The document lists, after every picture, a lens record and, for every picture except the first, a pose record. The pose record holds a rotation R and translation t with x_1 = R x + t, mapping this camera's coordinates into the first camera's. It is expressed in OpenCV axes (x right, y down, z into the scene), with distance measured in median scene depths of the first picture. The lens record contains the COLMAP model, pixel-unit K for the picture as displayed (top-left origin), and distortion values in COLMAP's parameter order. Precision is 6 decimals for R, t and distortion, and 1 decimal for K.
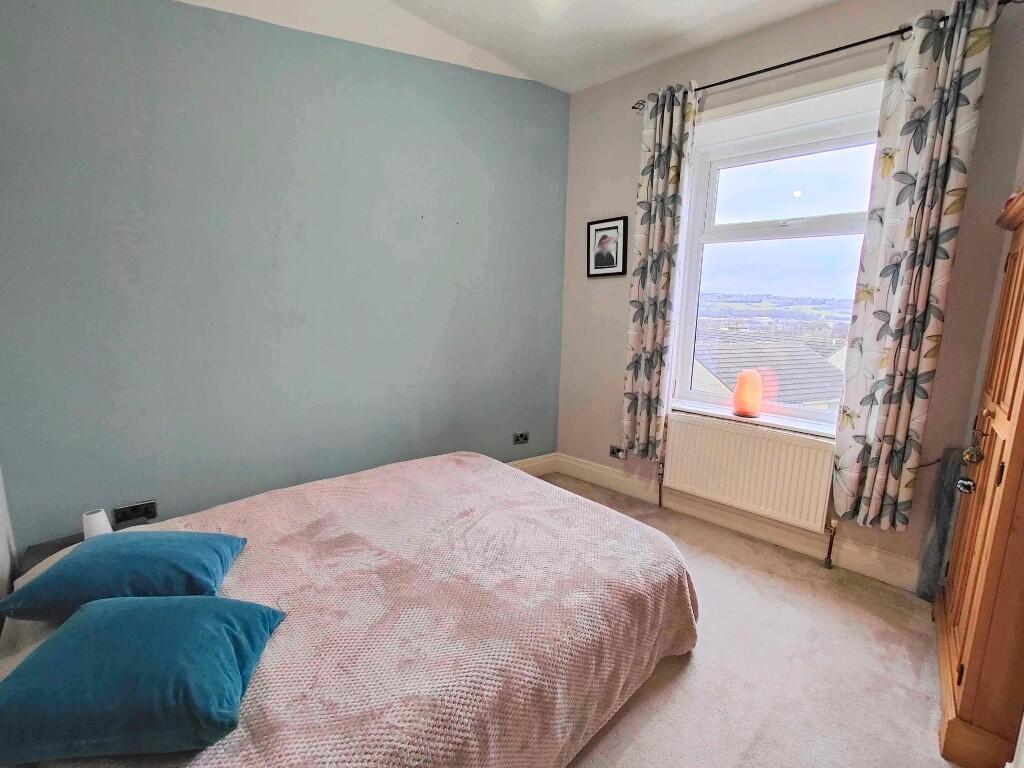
lens RADIAL K [[450.5, 0, 511.6], [0, 450.5, 380.1], [0, 0, 1]] dist [0.008171, -0.001076]
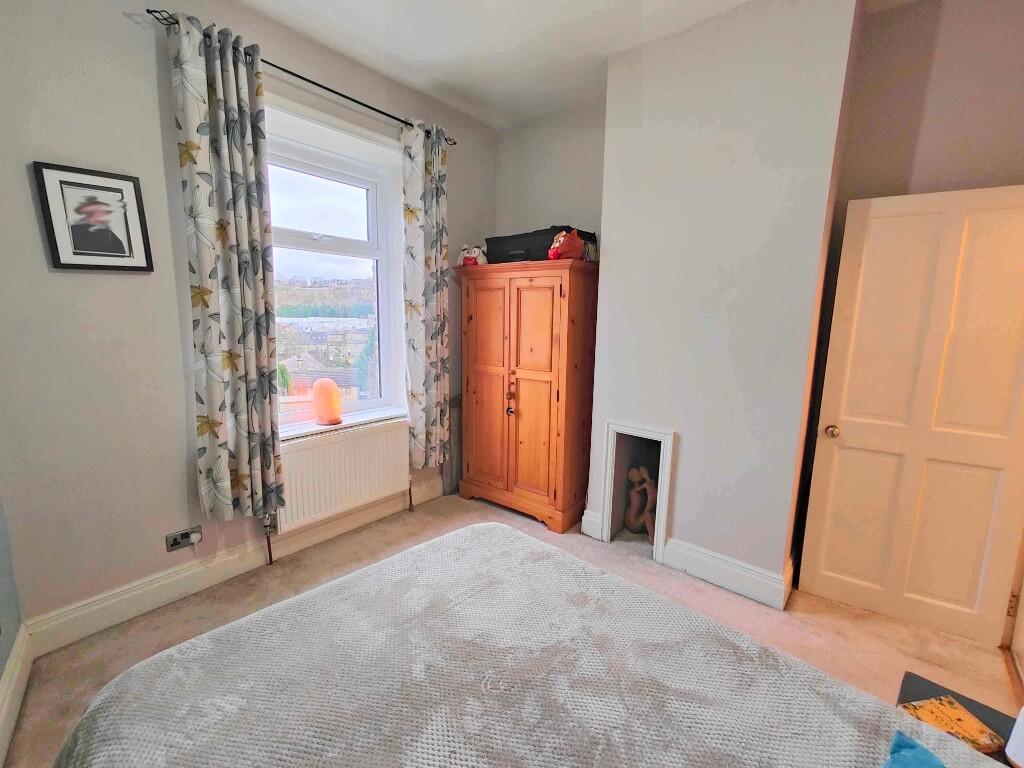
lens RADIAL K [[450.5, 0, 510.8], [0, 450.5, 383.6], [0, 0, 1]] dist [0.008171, -0.001076]
pose [[-0.061158, -0.179542, 0.981847, -0.478714], [0.148799, 0.971057, 0.186837, -0.135180], [-0.986974, 0.157524, -0.032672, 0.593391]]
